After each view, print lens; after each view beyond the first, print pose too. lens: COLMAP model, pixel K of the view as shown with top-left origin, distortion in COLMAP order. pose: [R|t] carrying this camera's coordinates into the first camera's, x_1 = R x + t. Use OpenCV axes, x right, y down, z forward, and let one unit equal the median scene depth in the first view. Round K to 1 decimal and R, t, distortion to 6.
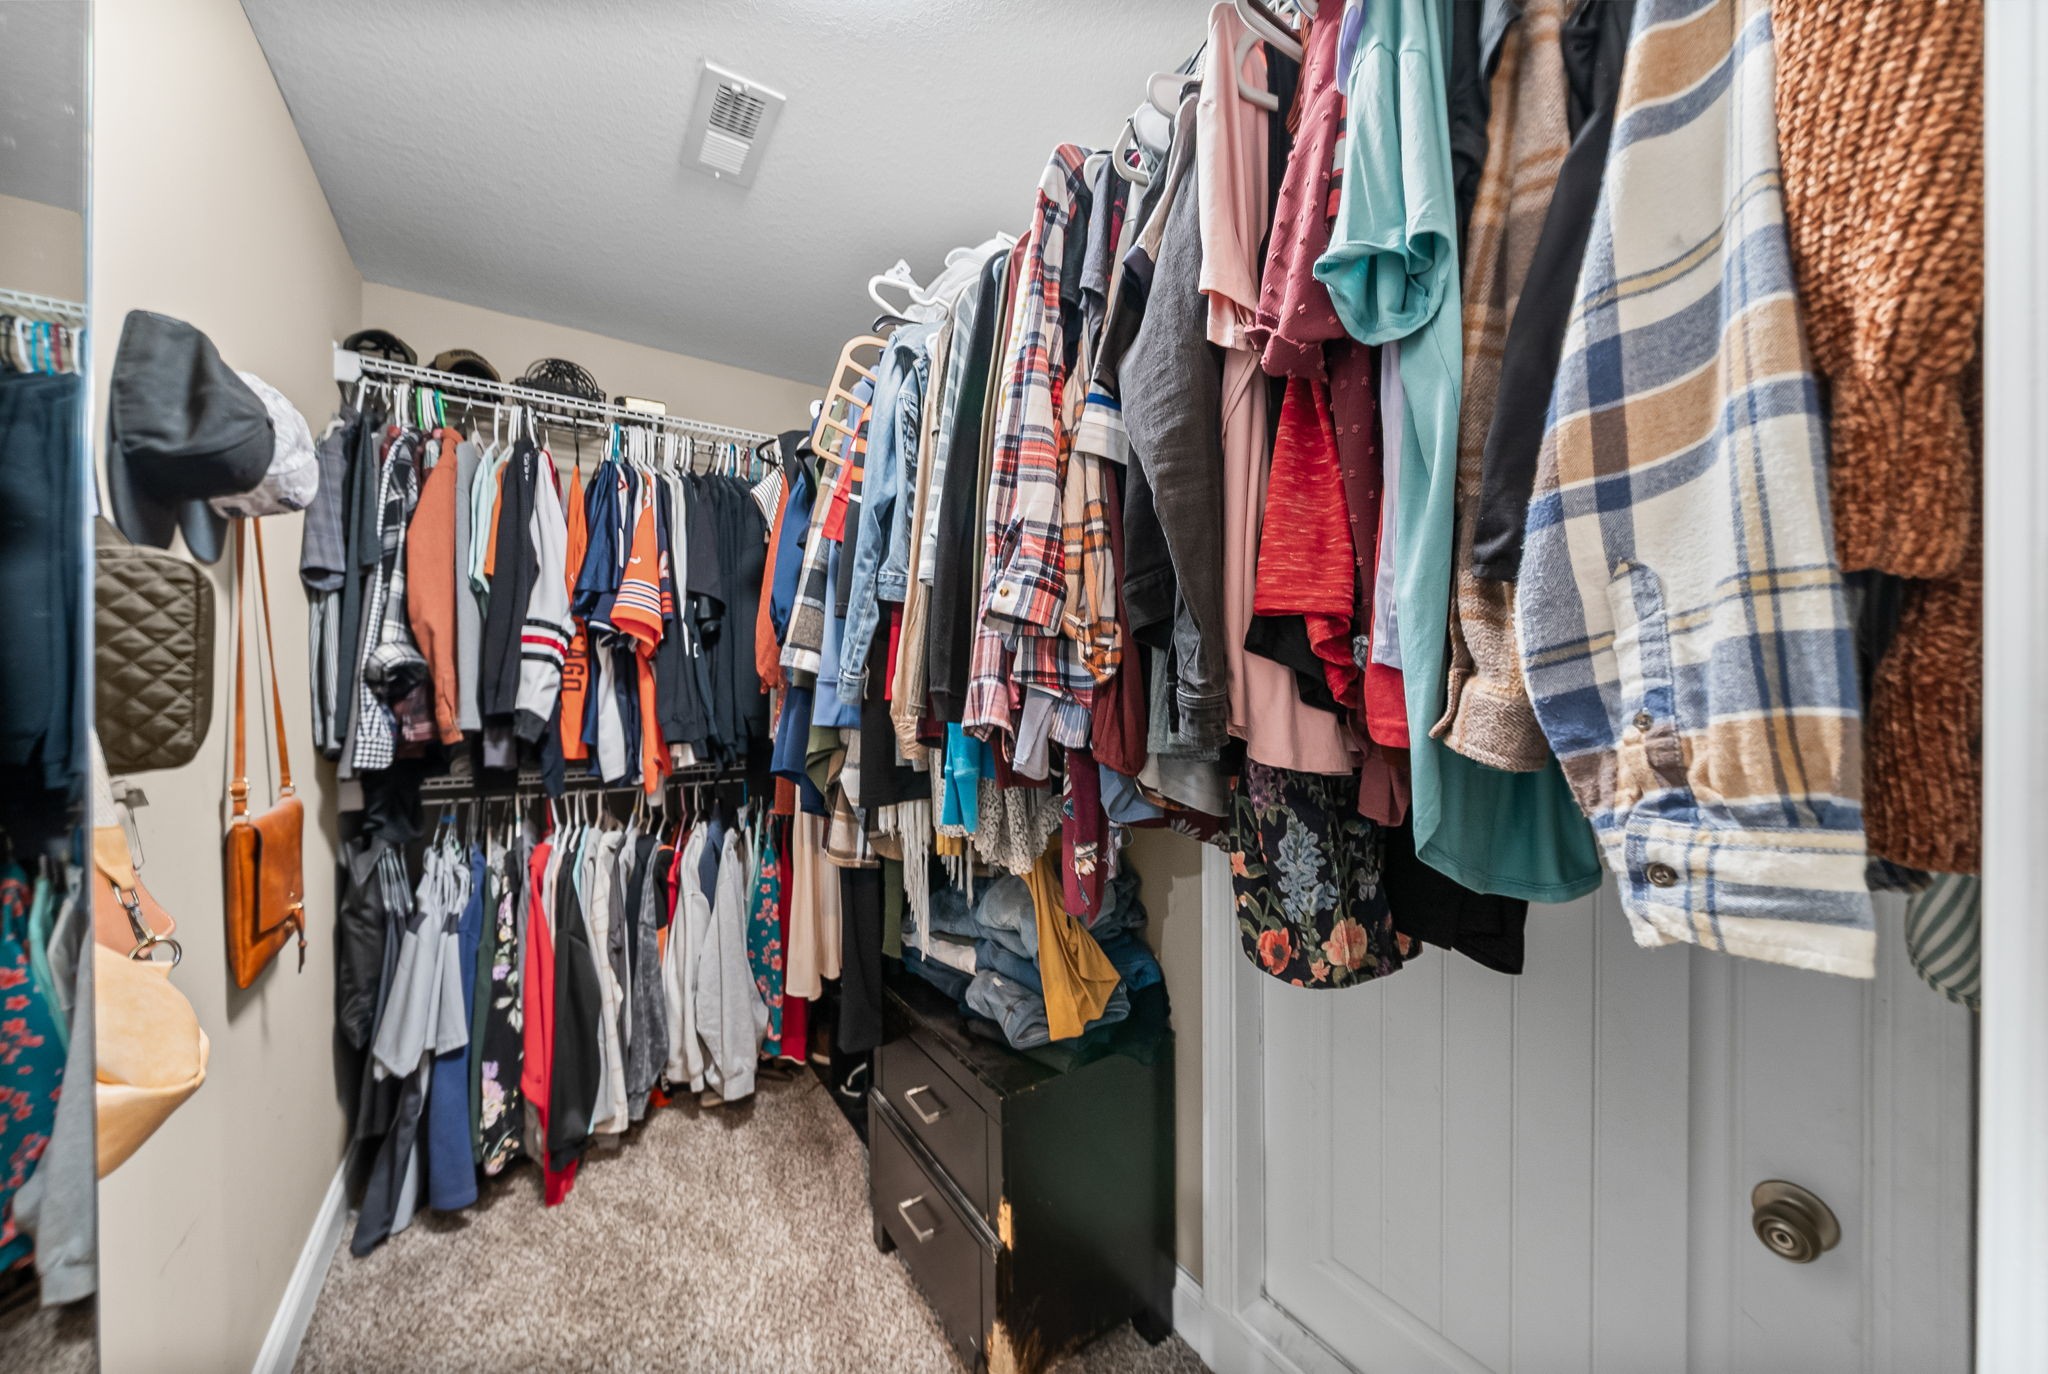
lens RADIAL K [[710.5, 0, 1013.9], [0, 710.5, 692.1], [0, 0, 1]] dist [-0.007963, 0.000057]
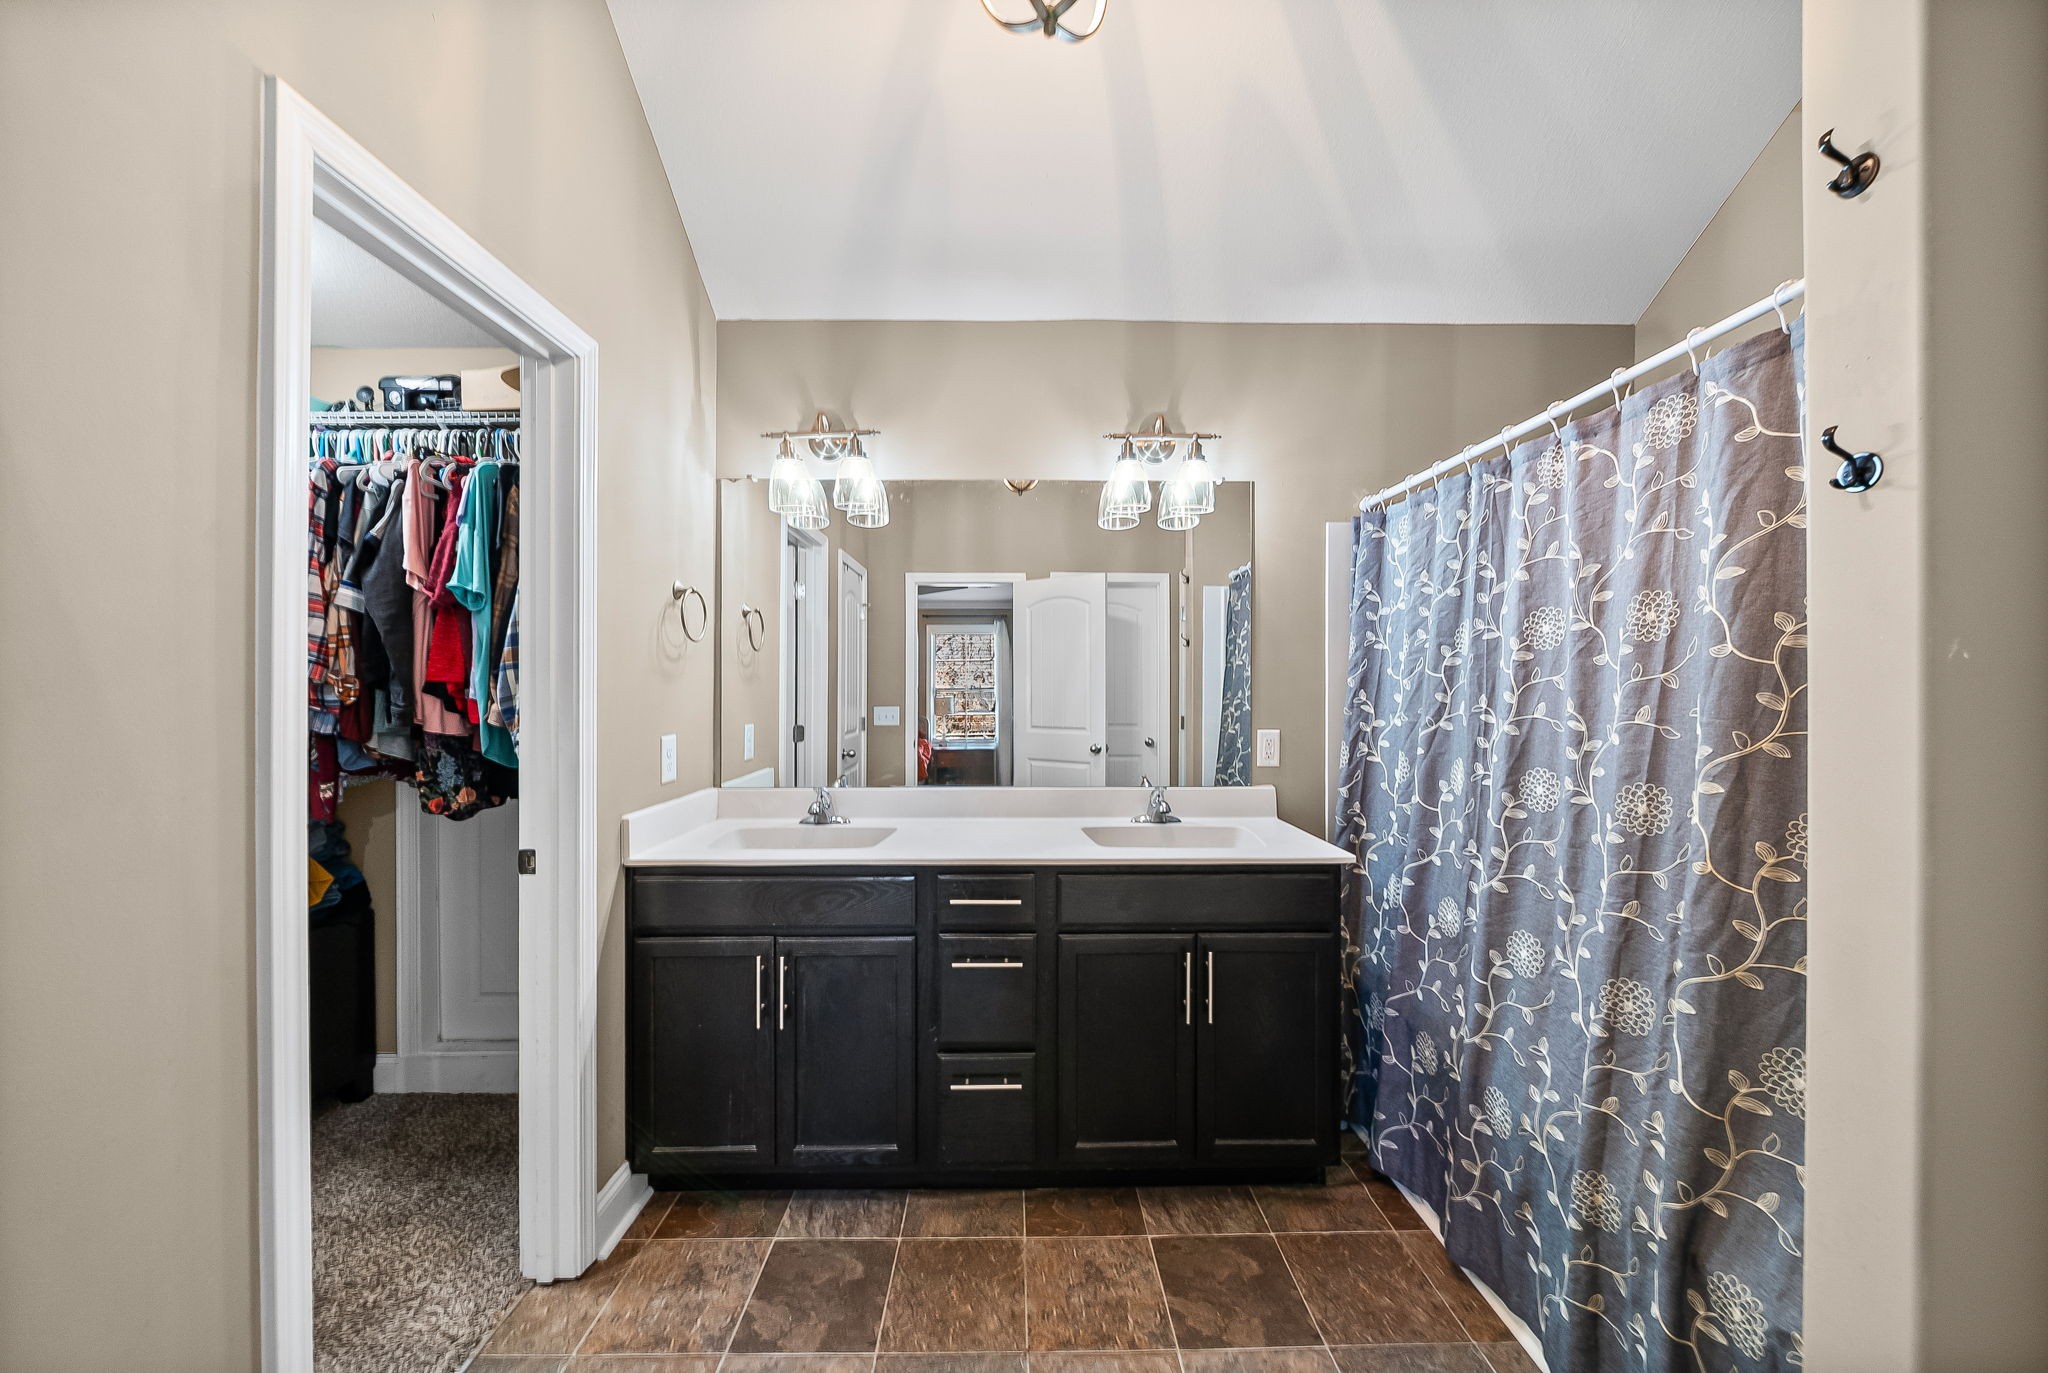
lens RADIAL K [[710.5, 0, 1013.9], [0, 710.5, 691.6], [0, 0, 1]] dist [-0.007963, 0.000057]
pose [[0.545922, 0.006331, 0.837812, -0.649541], [0.000888, 0.999967, -0.008135, -0.032784], [-0.837836, 0.005186, 0.545898, -2.188755]]
